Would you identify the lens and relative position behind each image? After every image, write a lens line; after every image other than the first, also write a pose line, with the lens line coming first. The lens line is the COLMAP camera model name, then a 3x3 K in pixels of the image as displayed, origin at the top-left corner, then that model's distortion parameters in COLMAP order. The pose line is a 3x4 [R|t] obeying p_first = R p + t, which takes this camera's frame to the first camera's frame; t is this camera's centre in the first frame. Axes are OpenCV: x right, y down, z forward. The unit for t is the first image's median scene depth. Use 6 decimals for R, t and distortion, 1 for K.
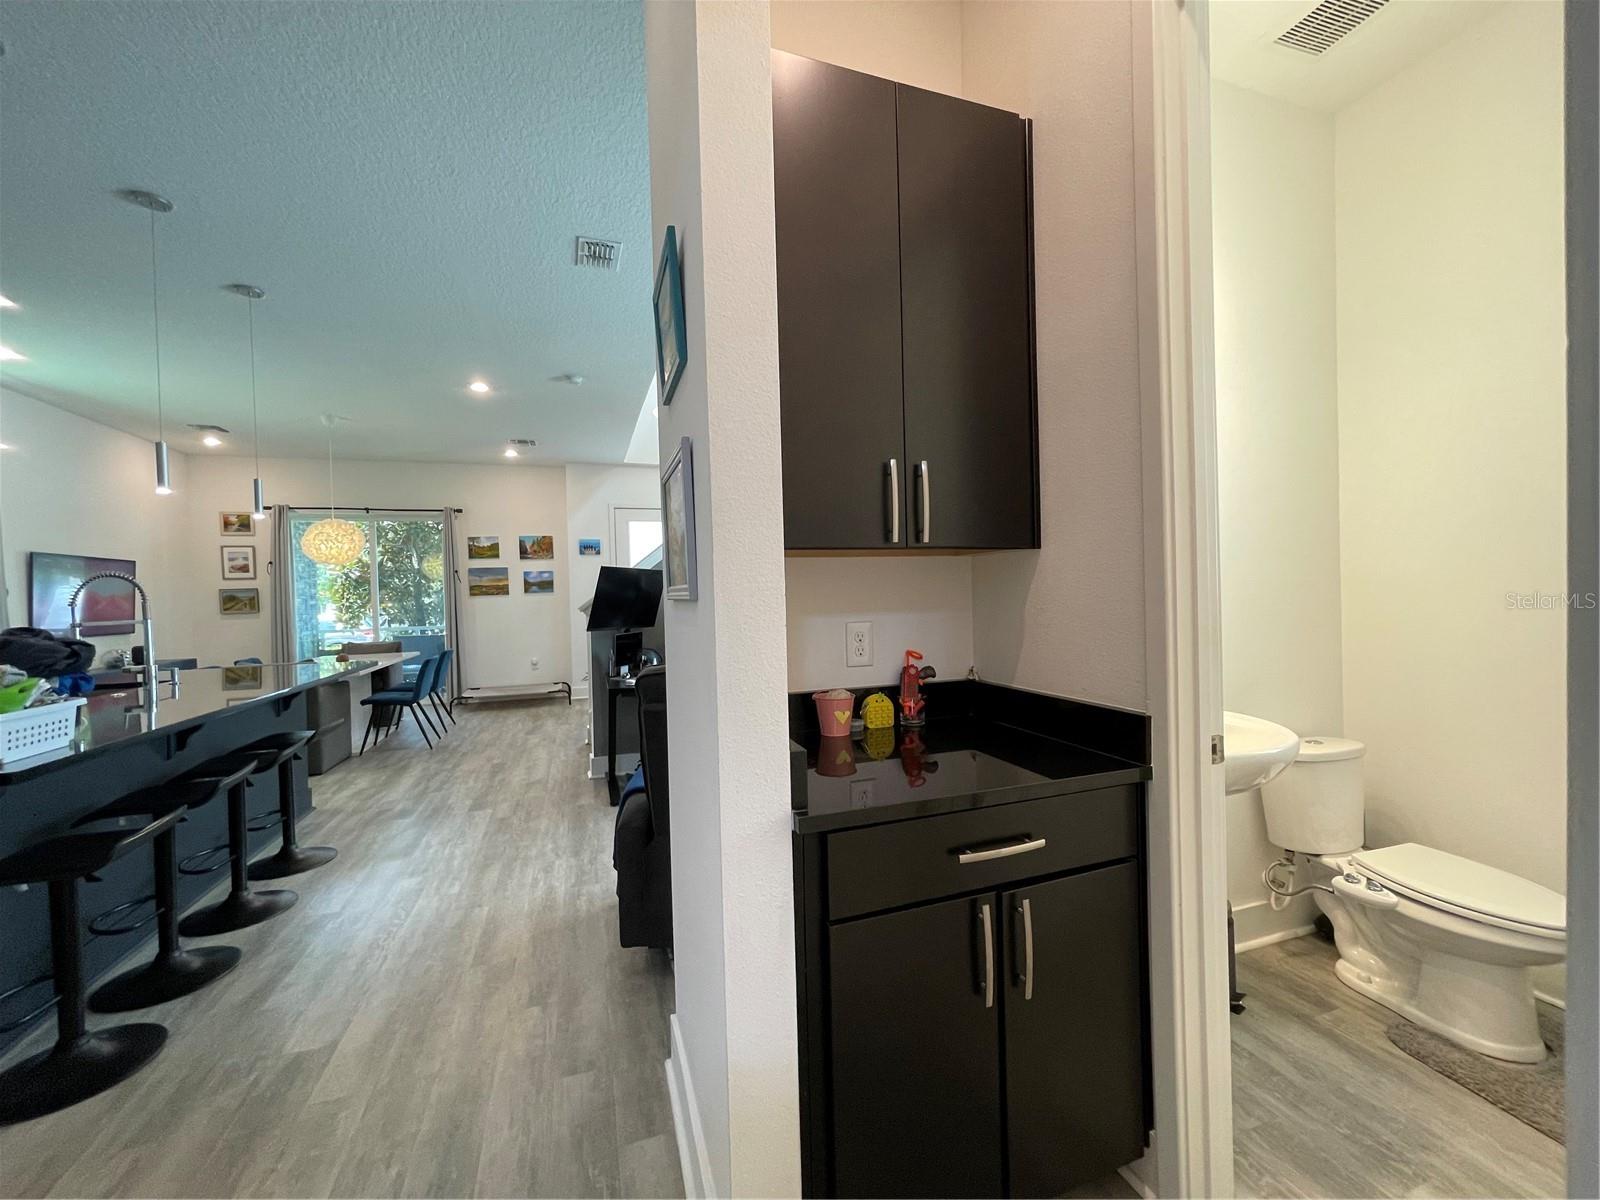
lens RADIAL K [[641.4, 0, 794.3], [0, 641.4, 595.6], [0, 0, 1]] dist [-0.001490, -0.000335]
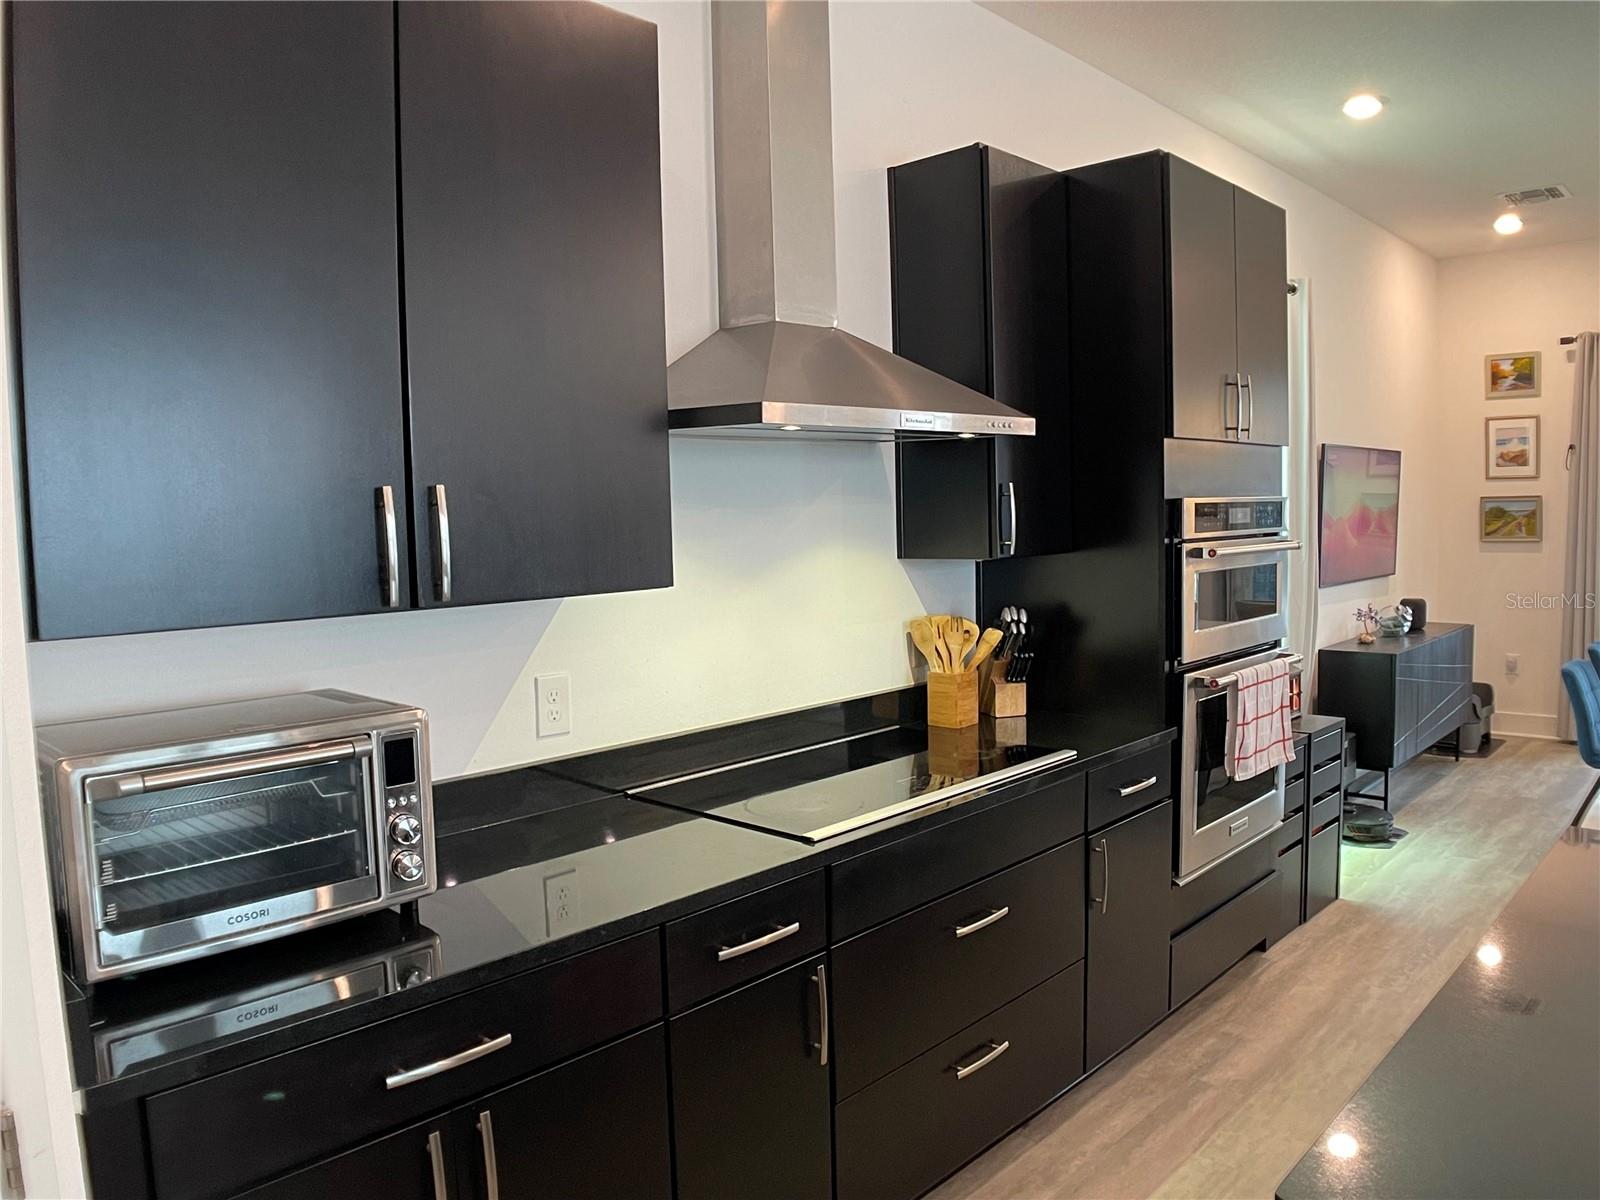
lens RADIAL K [[1148.7, 0, 805.8], [0, 1148.7, 610.7], [0, 0, 1]] dist [-0.095355, 0.005840]
pose [[0.472024, 0.086970, -0.877285, -0.320447], [0.012050, 0.994393, 0.105063, -0.019864], [0.881503, -0.060164, 0.468329, 0.031325]]
